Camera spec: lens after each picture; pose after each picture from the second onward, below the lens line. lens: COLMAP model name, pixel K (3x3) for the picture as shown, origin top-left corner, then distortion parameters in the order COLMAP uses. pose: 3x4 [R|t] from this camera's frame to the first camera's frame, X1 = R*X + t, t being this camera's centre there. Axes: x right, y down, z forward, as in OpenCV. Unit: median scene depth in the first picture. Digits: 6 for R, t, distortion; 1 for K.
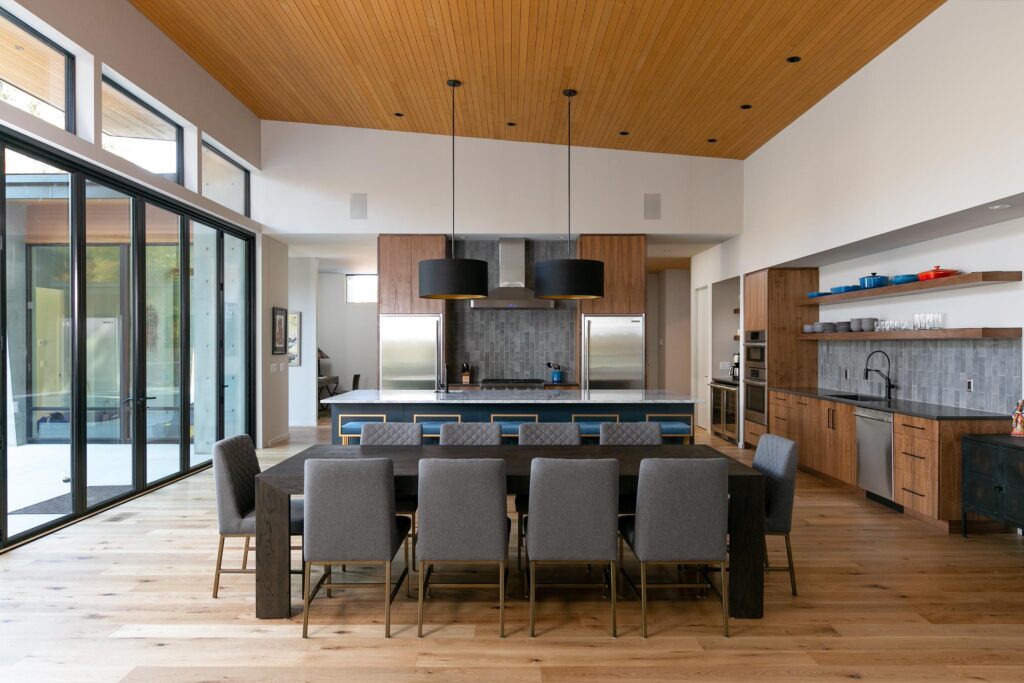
lens RADIAL K [[652.0, 0, 512.0], [0, 652.0, 341.5], [0, 0, 1]] dist [-0.005229, -0.000127]
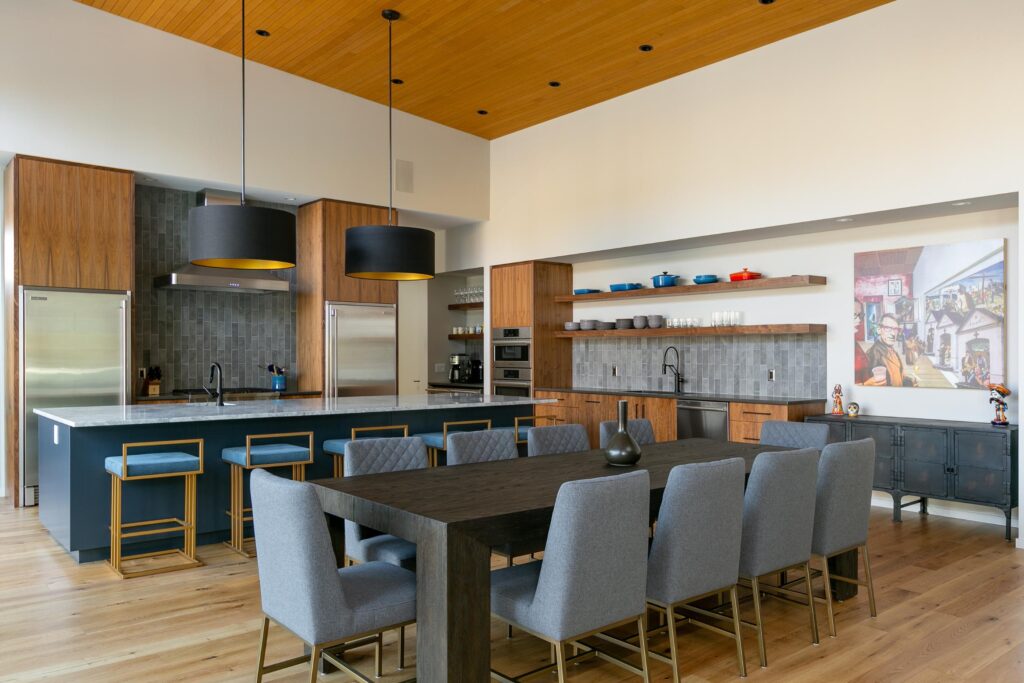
lens RADIAL K [[761.0, 0, 509.6], [0, 761.0, 350.6], [0, 0, 1]] dist [0.002908, -0.004915]
pose [[0.772543, 0.005629, 0.634938, -0.368538], [-0.004664, 0.999984, -0.003191, 0.022773], [-0.634946, -0.000496, 0.772557, 0.197339]]
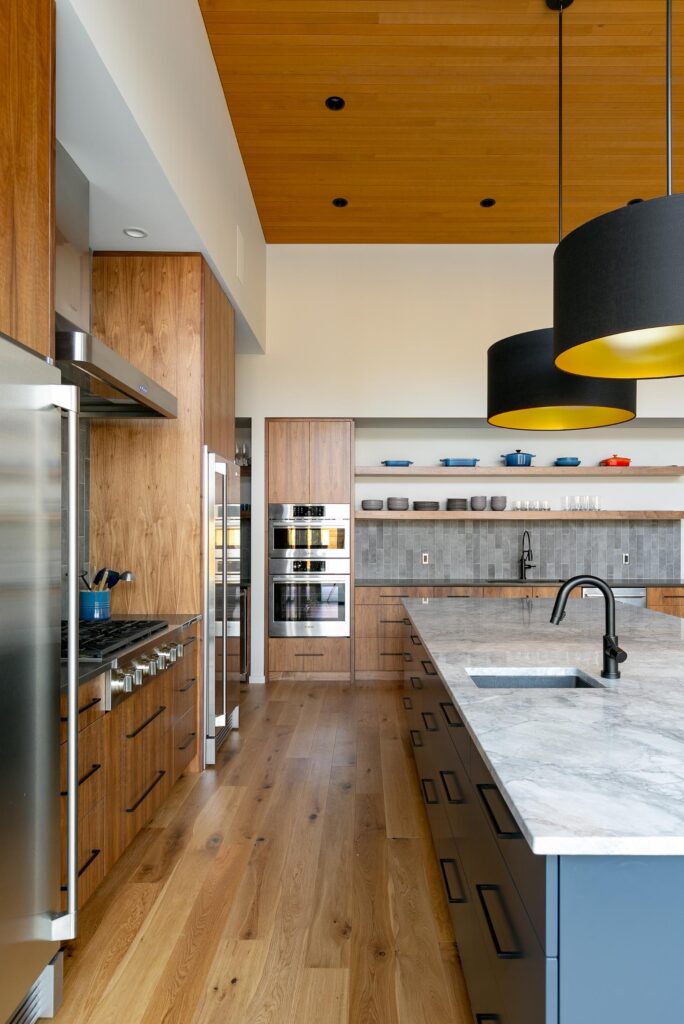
lens RADIAL K [[652.0, 0, 344.1], [0, 652.0, 535.5], [0, 0, 1]] dist [-0.005229, -0.000127]
pose [[0.013446, 0.000100, 0.999910, -0.370999], [-0.002769, 0.999996, -0.000063, 0.019445], [-0.999906, -0.002768, 0.013446, 1.123319]]
